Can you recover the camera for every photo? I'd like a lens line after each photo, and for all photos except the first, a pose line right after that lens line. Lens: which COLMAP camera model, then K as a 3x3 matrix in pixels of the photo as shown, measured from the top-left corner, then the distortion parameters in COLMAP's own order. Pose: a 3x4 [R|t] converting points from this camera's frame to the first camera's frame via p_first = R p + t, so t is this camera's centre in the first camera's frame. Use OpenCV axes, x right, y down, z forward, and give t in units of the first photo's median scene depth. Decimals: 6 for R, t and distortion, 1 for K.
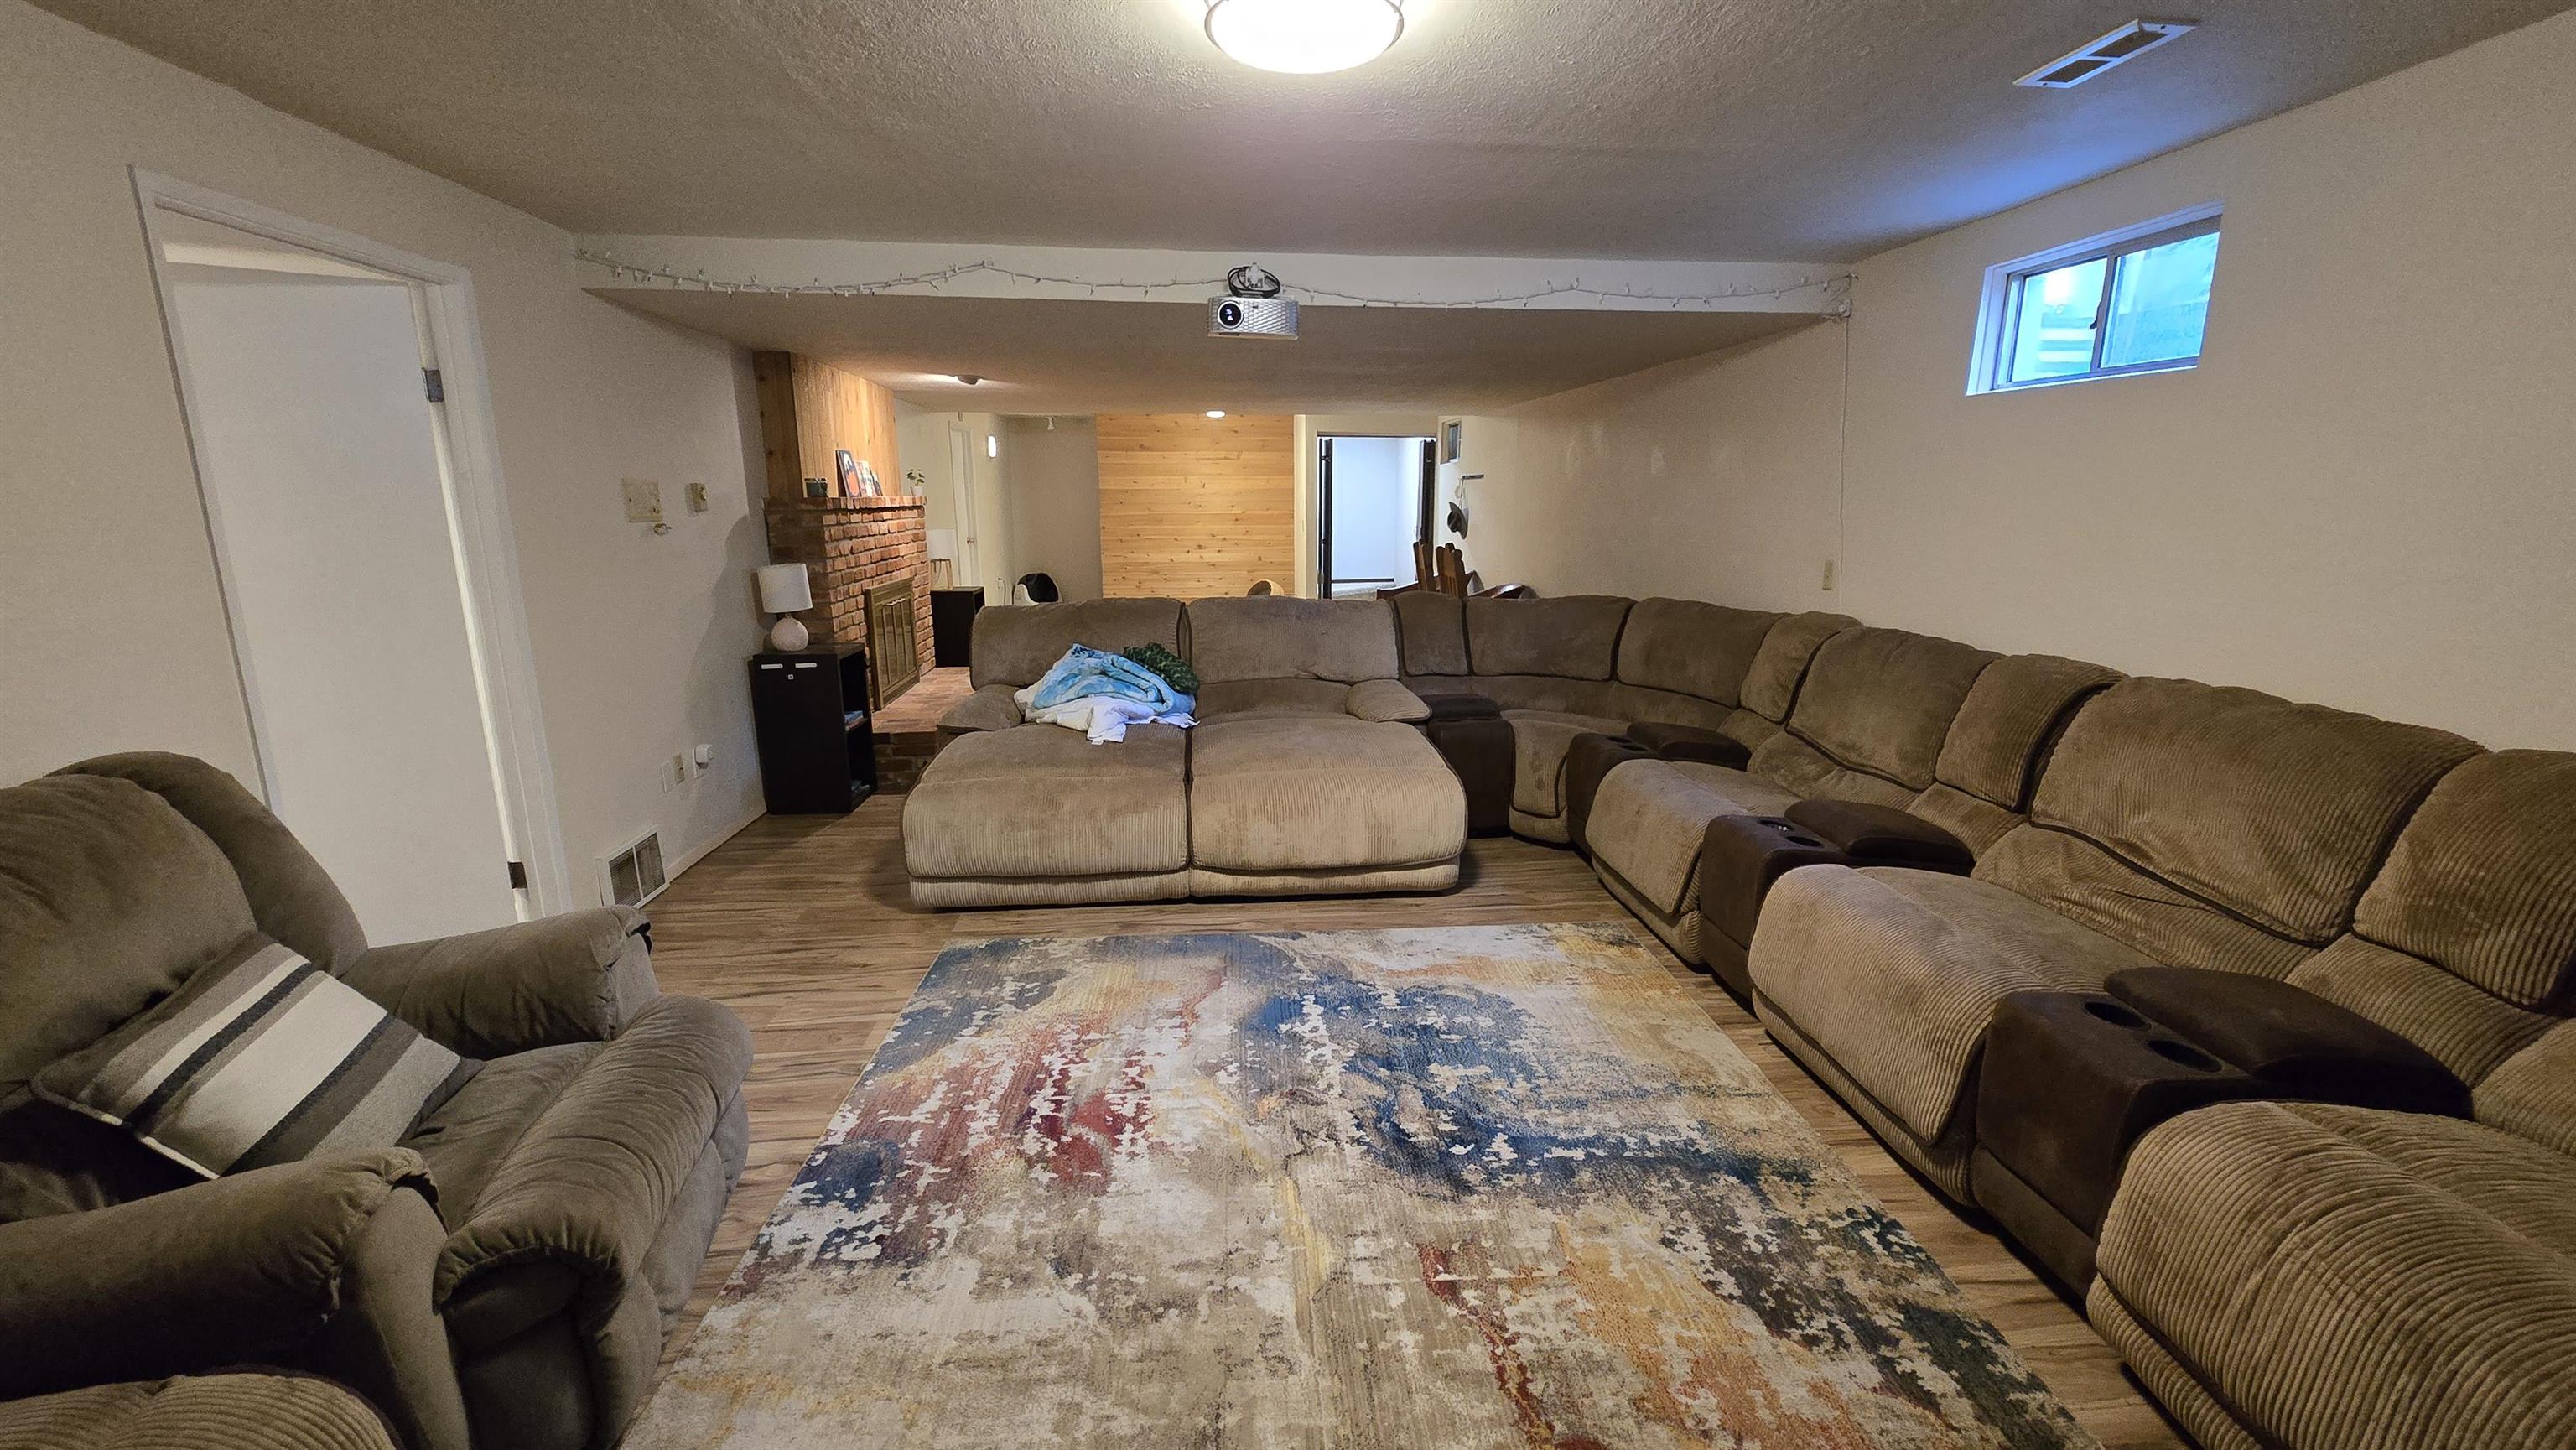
lens RADIAL K [[1052.4, 0, 1298.7], [0, 1052.4, 720.7], [0, 0, 1]] dist [-0.003618, 0.000727]
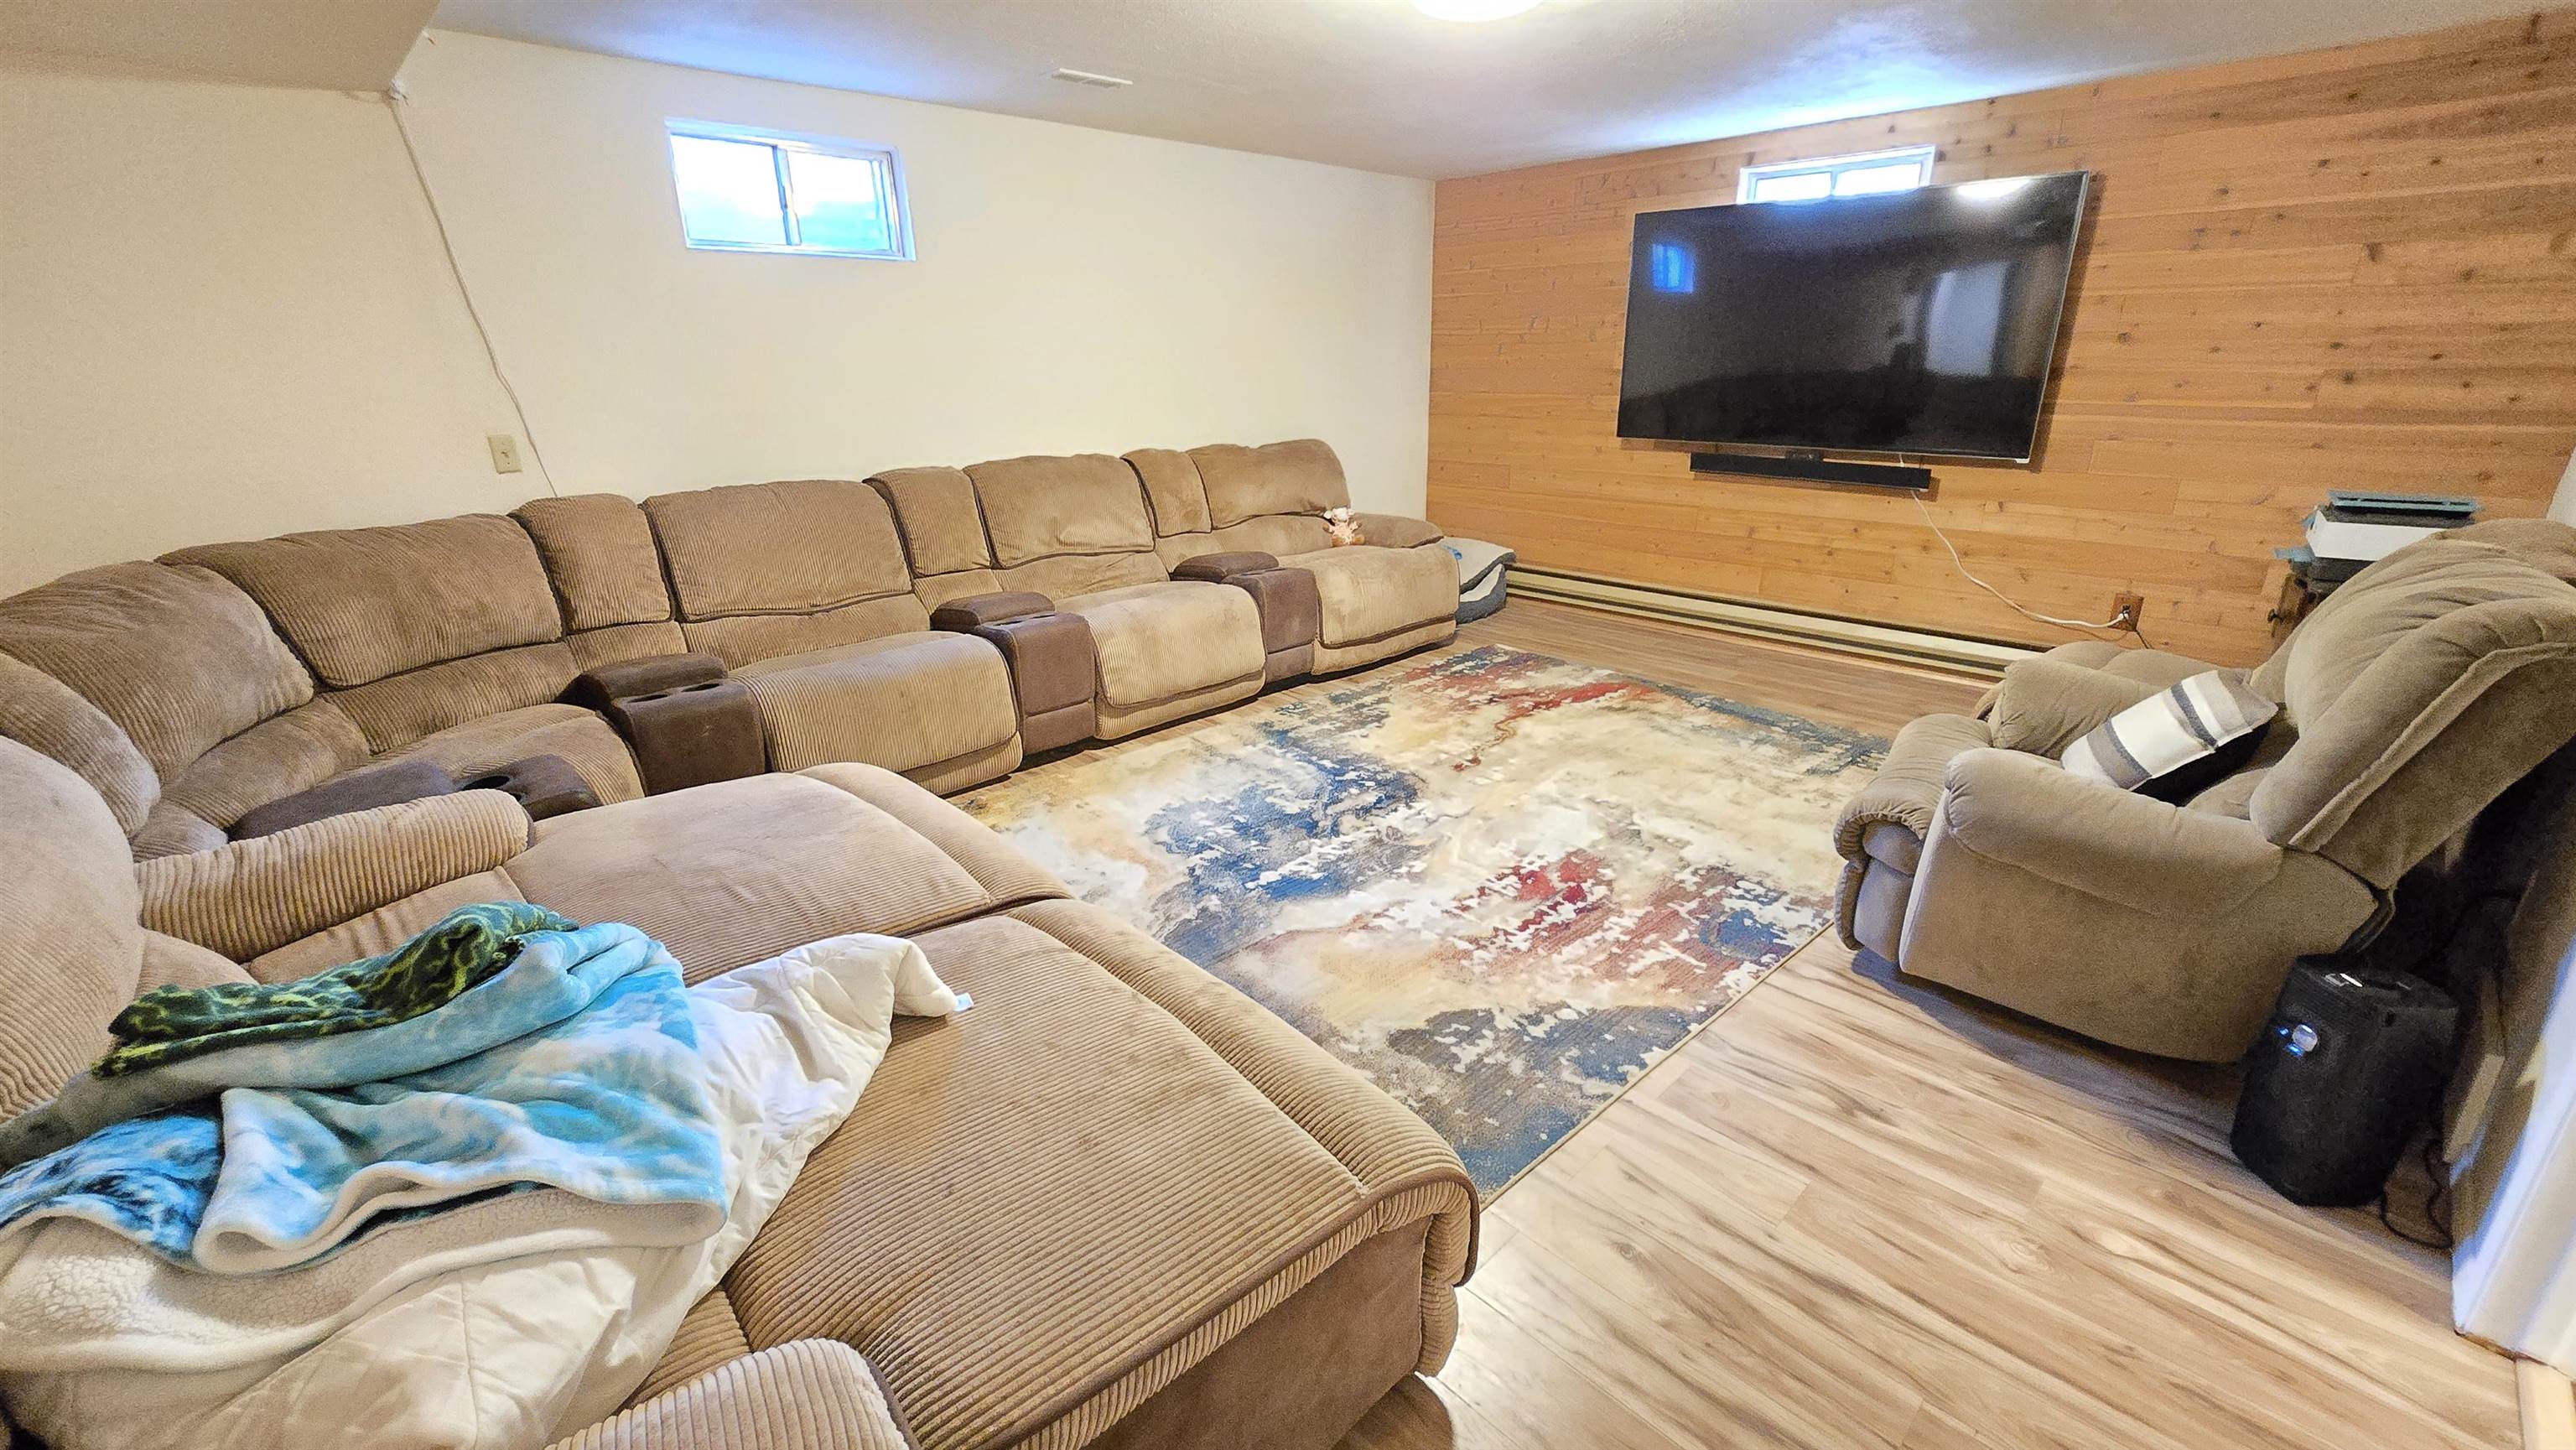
lens RADIAL K [[1052.4, 0, 1303.6], [0, 1052.4, 735.8], [0, 0, 1]] dist [-0.003618, 0.000727]
pose [[-0.623909, -0.259618, 0.737114, -0.853369], [0.174792, 0.872954, 0.455410, -0.348619], [-0.761699, 0.412976, -0.499265, 1.722051]]
